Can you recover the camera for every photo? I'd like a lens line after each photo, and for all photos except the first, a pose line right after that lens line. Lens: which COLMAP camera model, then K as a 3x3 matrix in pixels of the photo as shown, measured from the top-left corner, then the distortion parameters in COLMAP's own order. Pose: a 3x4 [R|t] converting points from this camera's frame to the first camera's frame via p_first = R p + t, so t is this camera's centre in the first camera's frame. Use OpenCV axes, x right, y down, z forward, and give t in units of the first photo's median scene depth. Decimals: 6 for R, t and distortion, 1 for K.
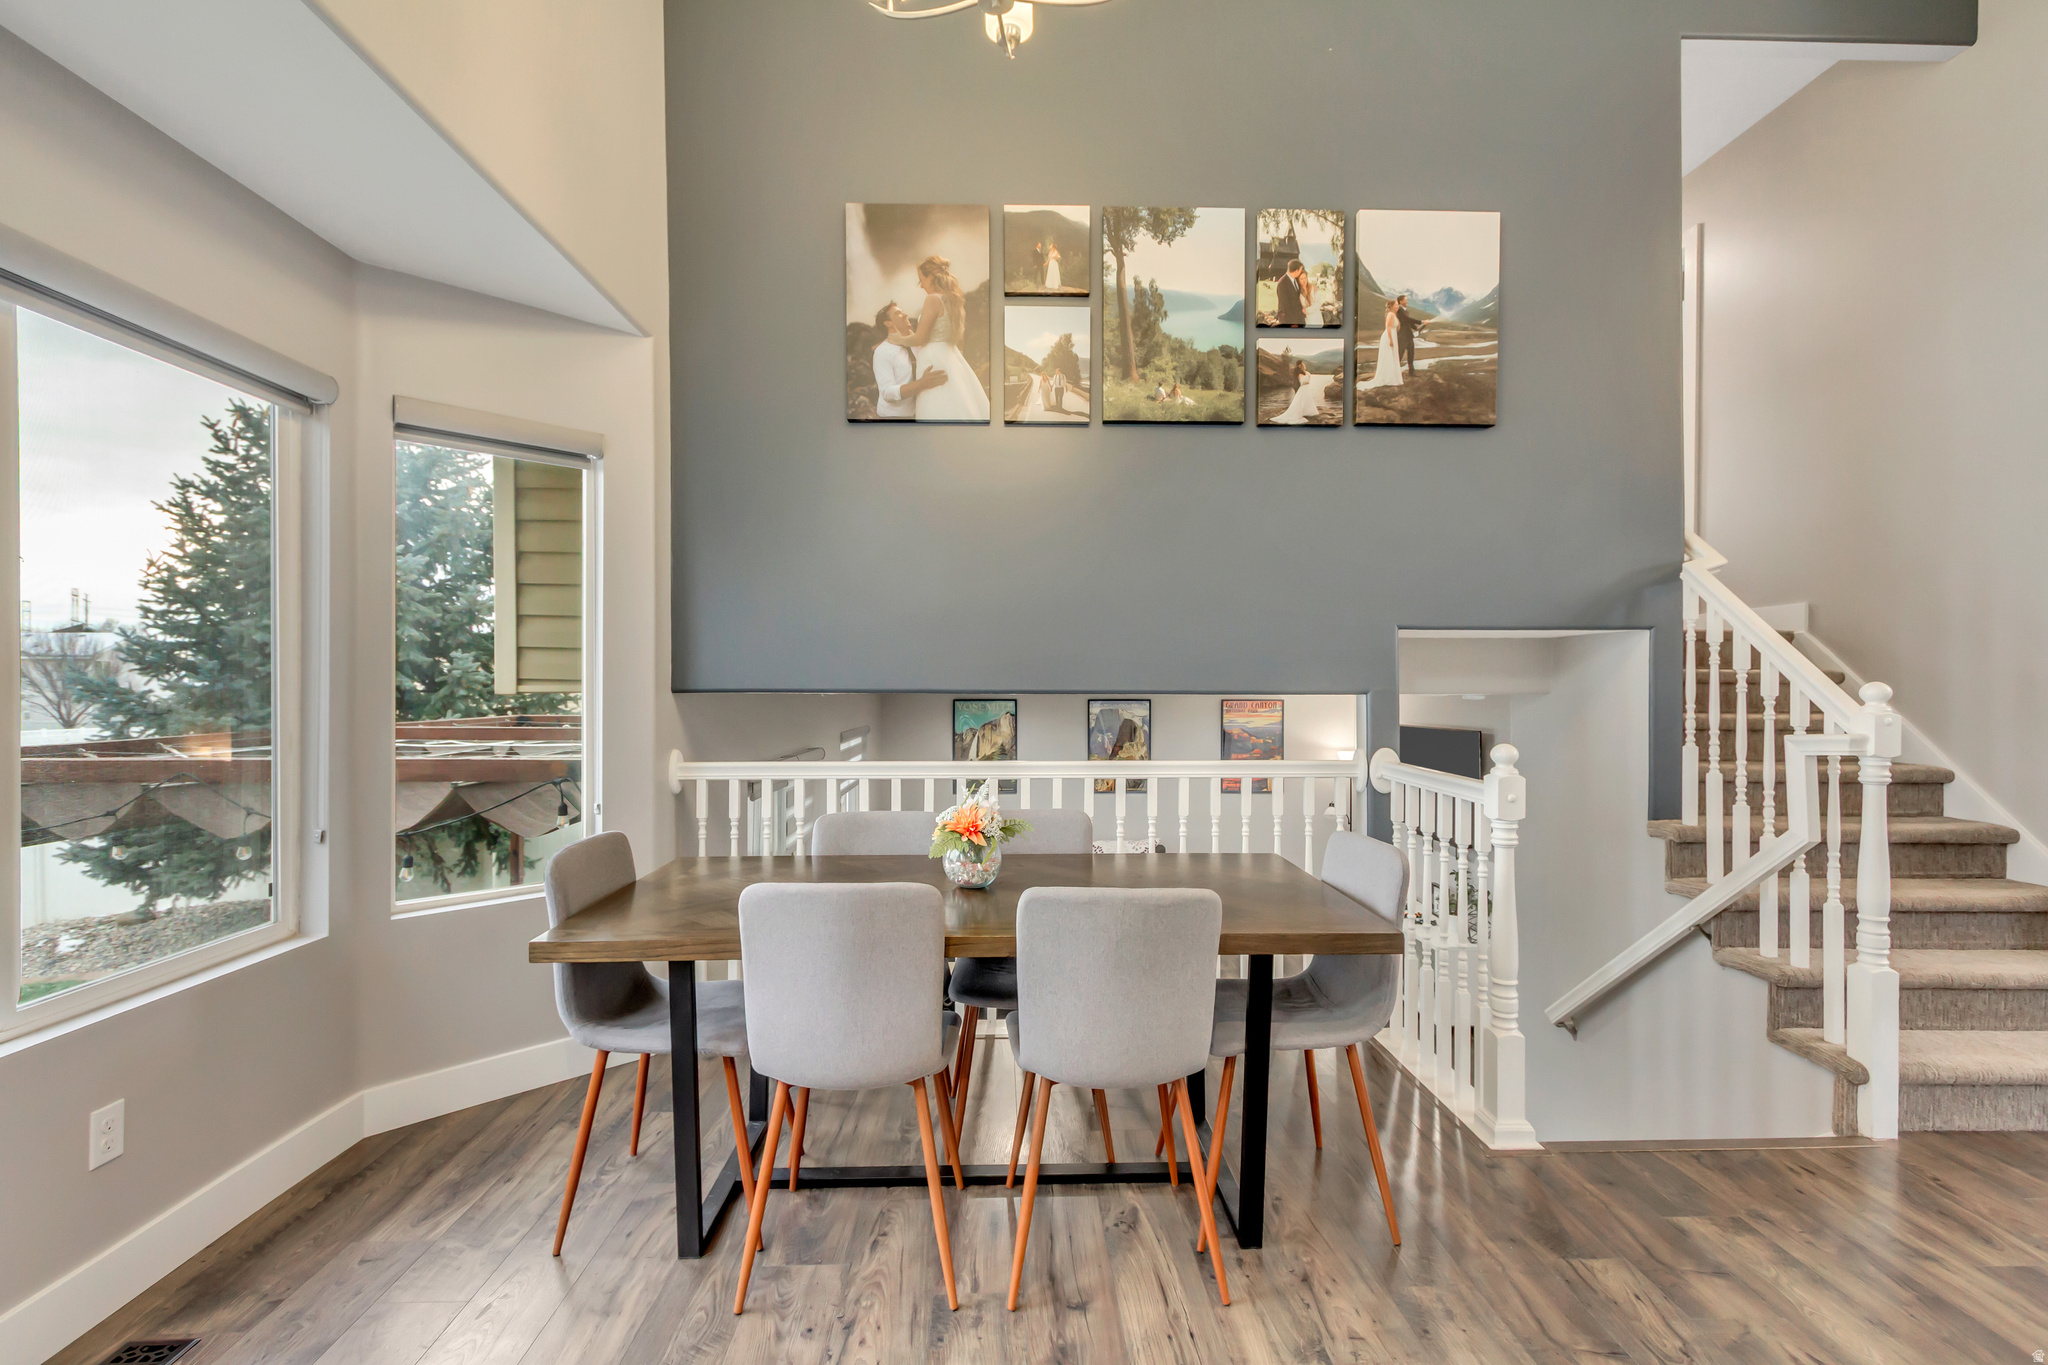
lens RADIAL K [[942.7, 0, 1031.4], [0, 942.7, 693.8], [0, 0, 1]] dist [0.005691, -0.000677]
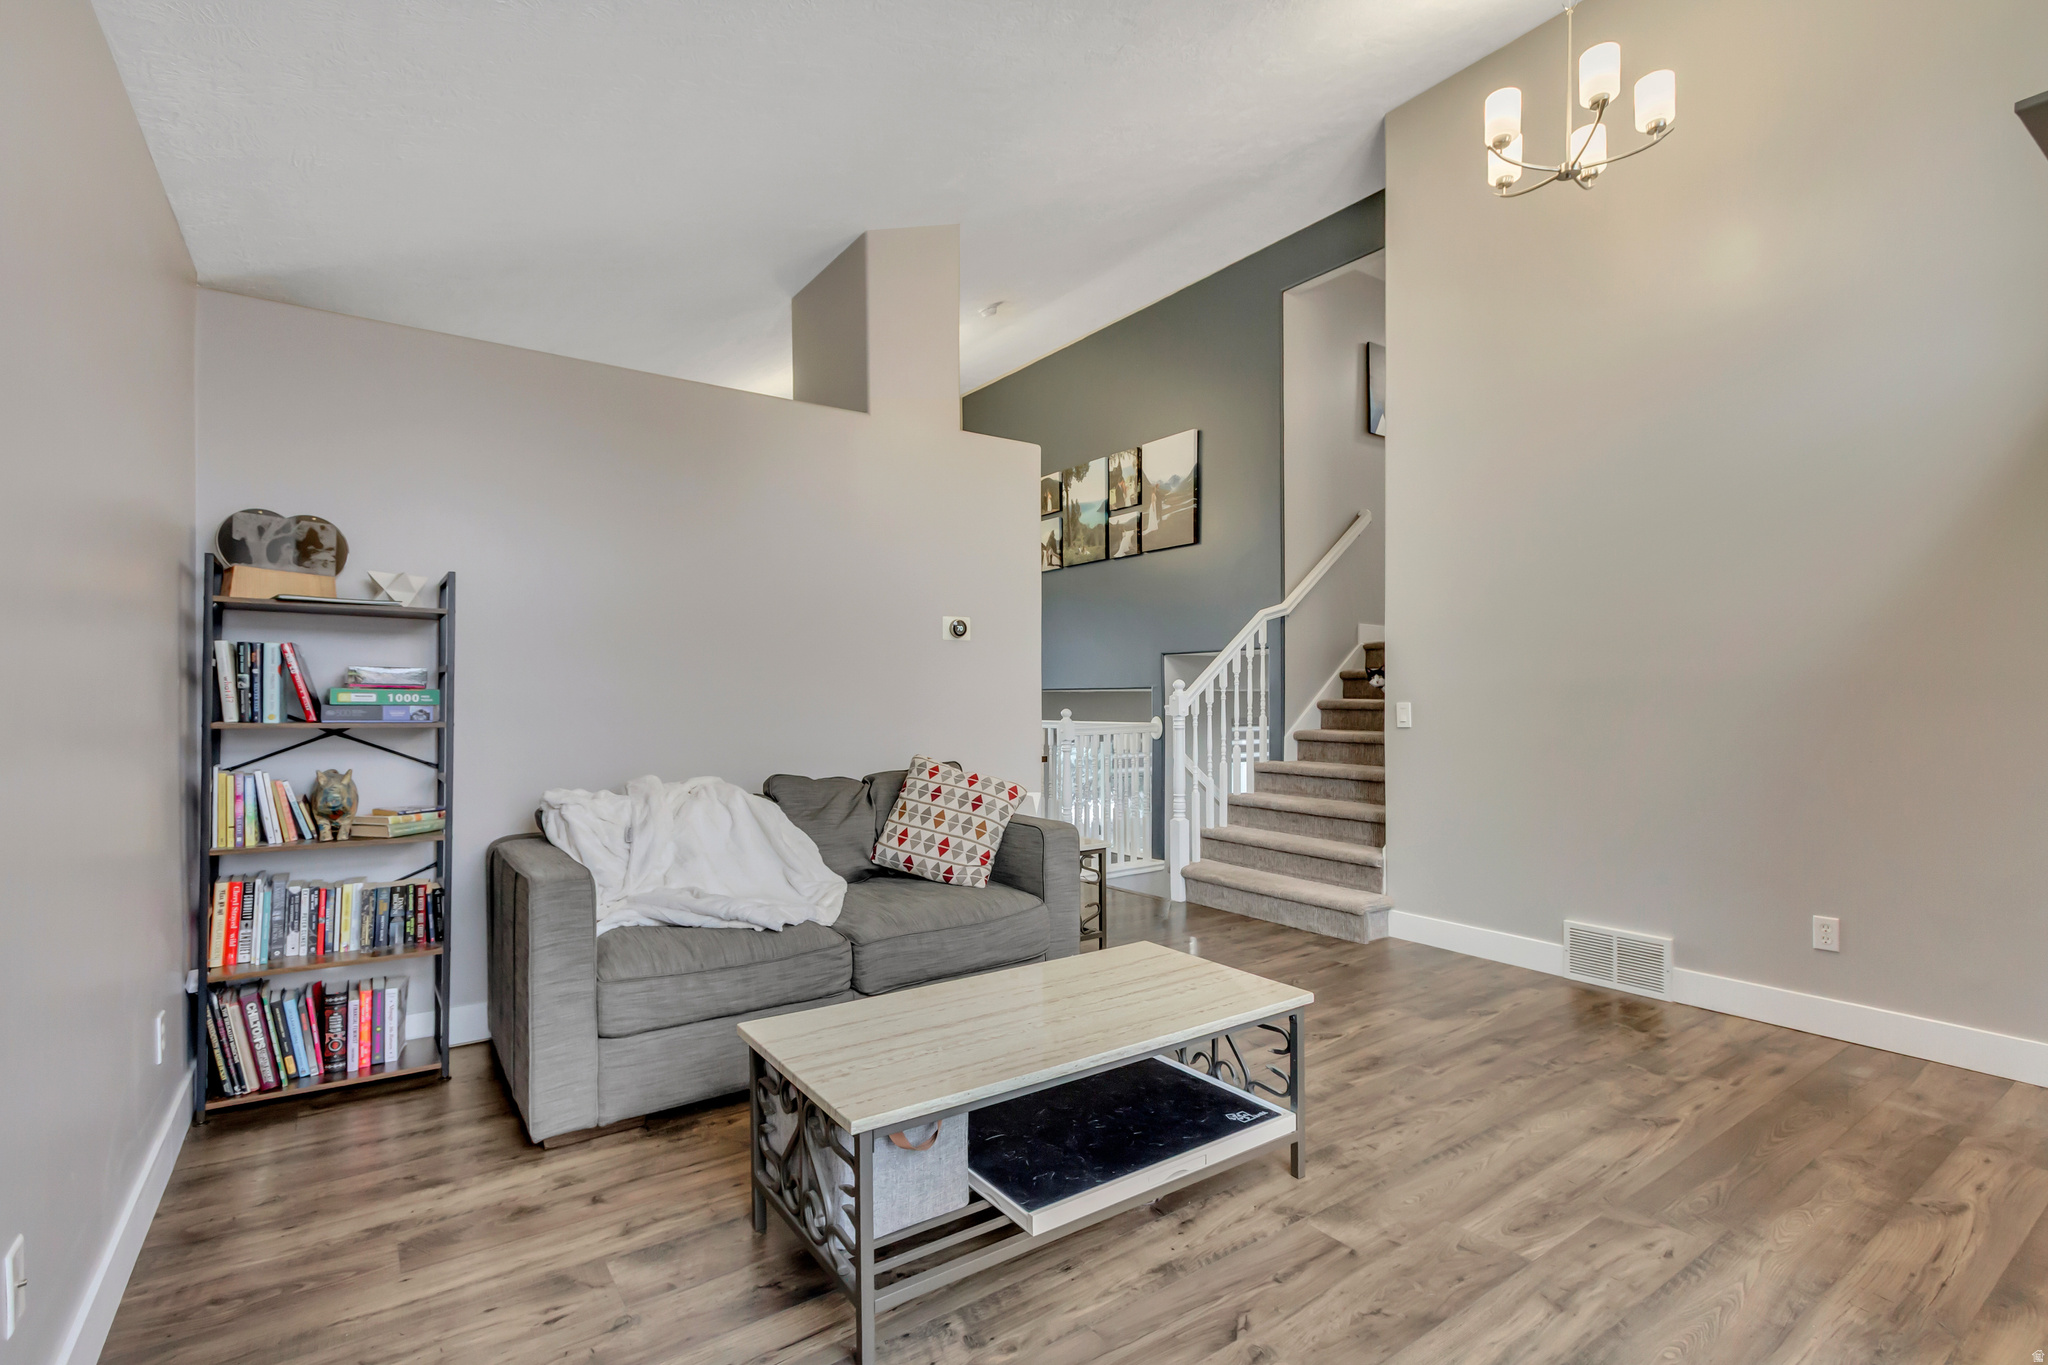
lens RADIAL K [[942.7, 0, 1026.2], [0, 942.7, 702.8], [0, 0, 1]] dist [0.005691, -0.000677]
pose [[0.550016, 0.007147, -0.835124, 1.887122], [0.006169, 0.999901, 0.012620, 0.005320], [0.835131, -0.012093, 0.549918, -0.306865]]
